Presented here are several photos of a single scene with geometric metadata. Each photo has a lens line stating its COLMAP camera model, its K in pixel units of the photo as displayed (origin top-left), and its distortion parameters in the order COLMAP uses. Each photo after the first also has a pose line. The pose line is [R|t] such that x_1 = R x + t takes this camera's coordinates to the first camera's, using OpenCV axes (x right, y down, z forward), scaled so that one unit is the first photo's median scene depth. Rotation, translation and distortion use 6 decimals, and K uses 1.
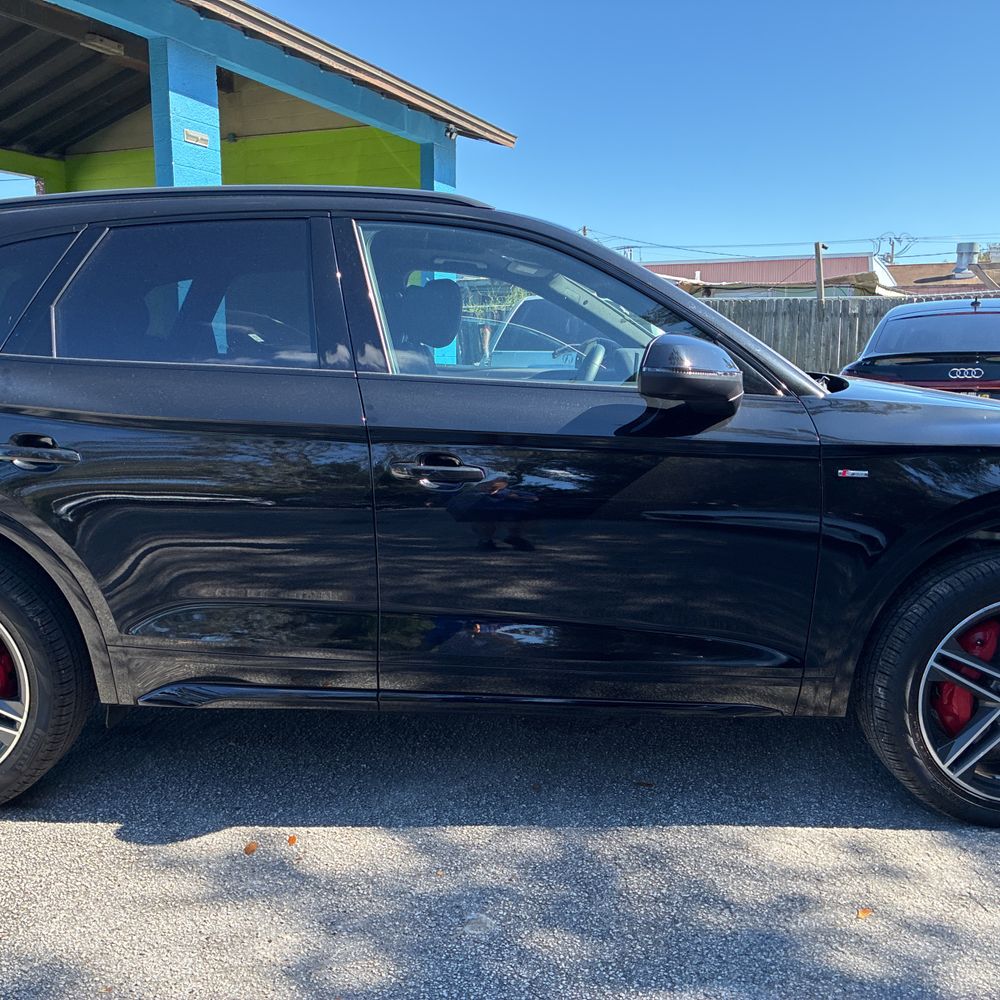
lens RADIAL K [[1016.0, 0, 491.9], [0, 1016.0, 510.8], [0, 0, 1]] dist [0.024250, 0.000000]
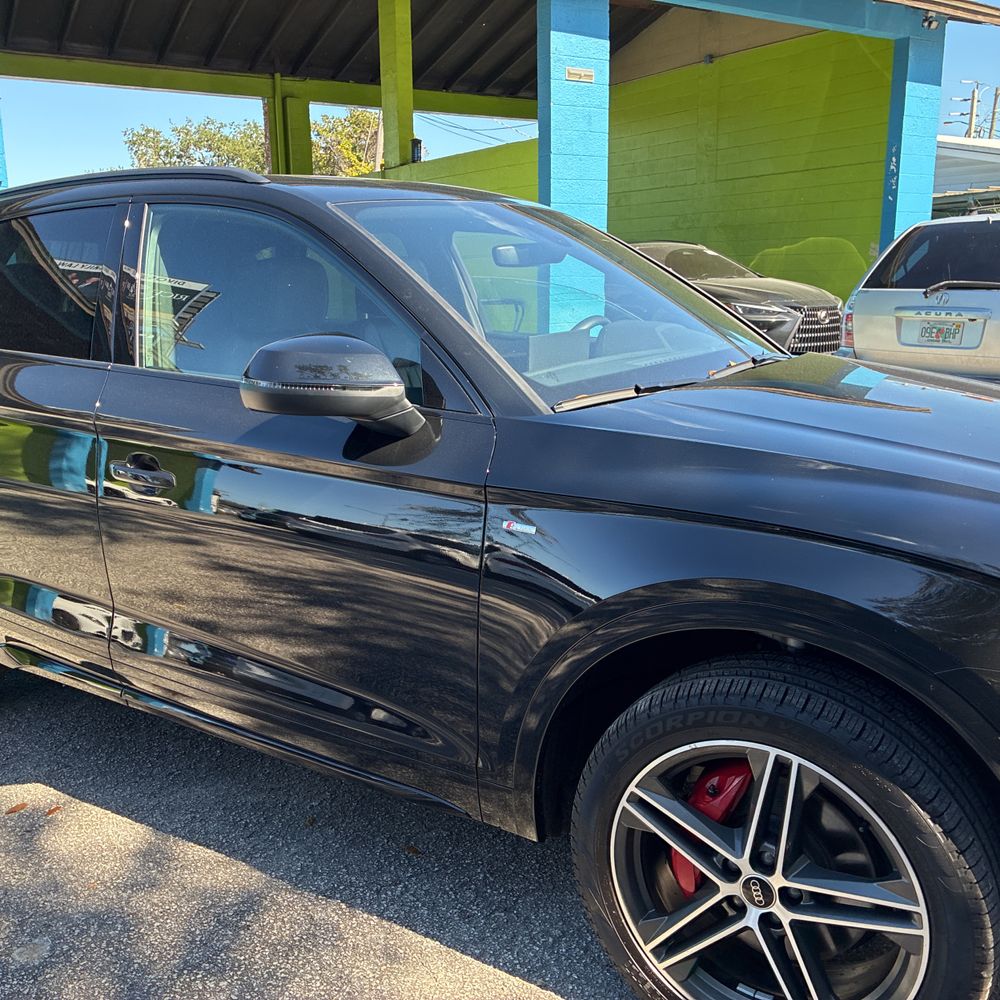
lens RADIAL K [[1016.0, 0, 496.8], [0, 1016.0, 493.2], [0, 0, 1]] dist [0.024250, 0.000000]
pose [[0.843001, 0.100885, -0.528366, 0.141749], [-0.068956, 0.994419, 0.079852, -0.023202], [0.533473, -0.030882, 0.845253, 0.071871]]
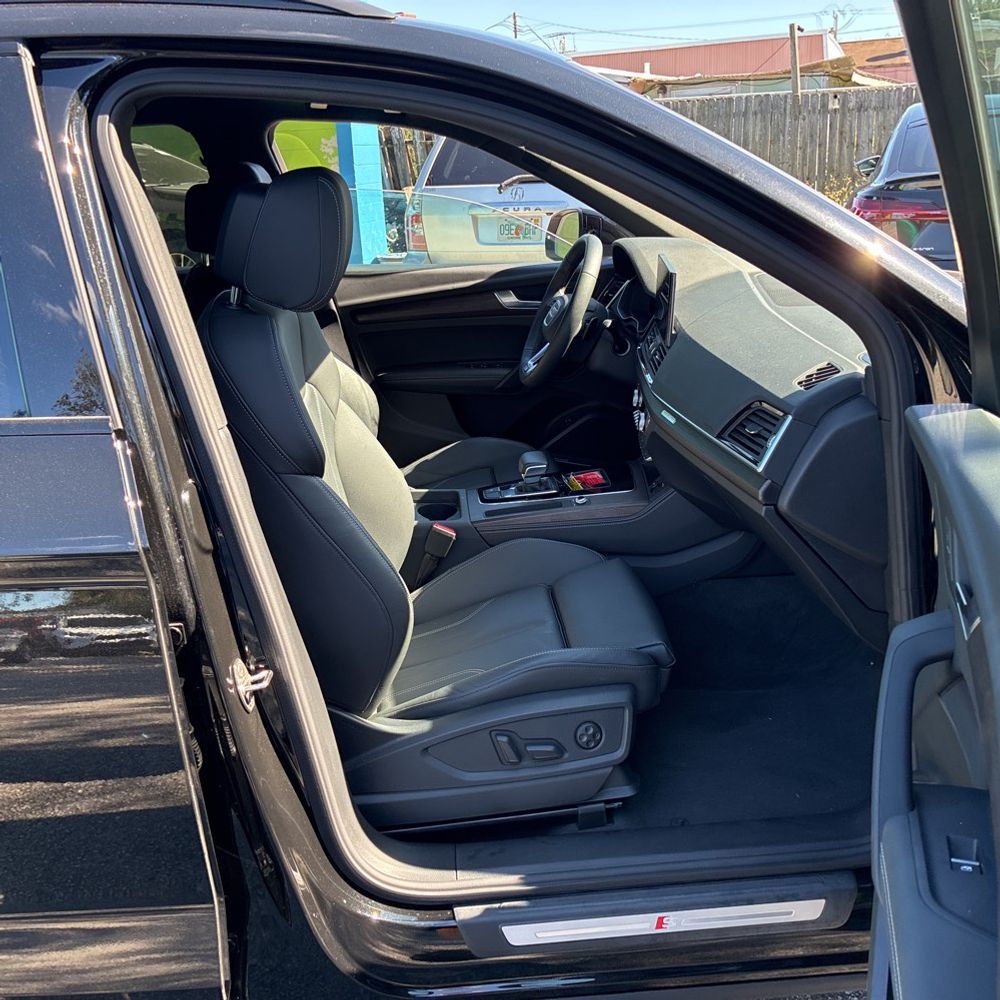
lens RADIAL K [[1016.0, 0, 508.0], [0, 1016.0, 492.6], [0, 0, 1]] dist [0.024250, 0.000000]
pose [[0.995705, -0.070334, 0.060209, 0.002480], [0.059388, 0.984090, 0.167452, -0.034065], [-0.071029, -0.163158, 0.984040, 0.109176]]
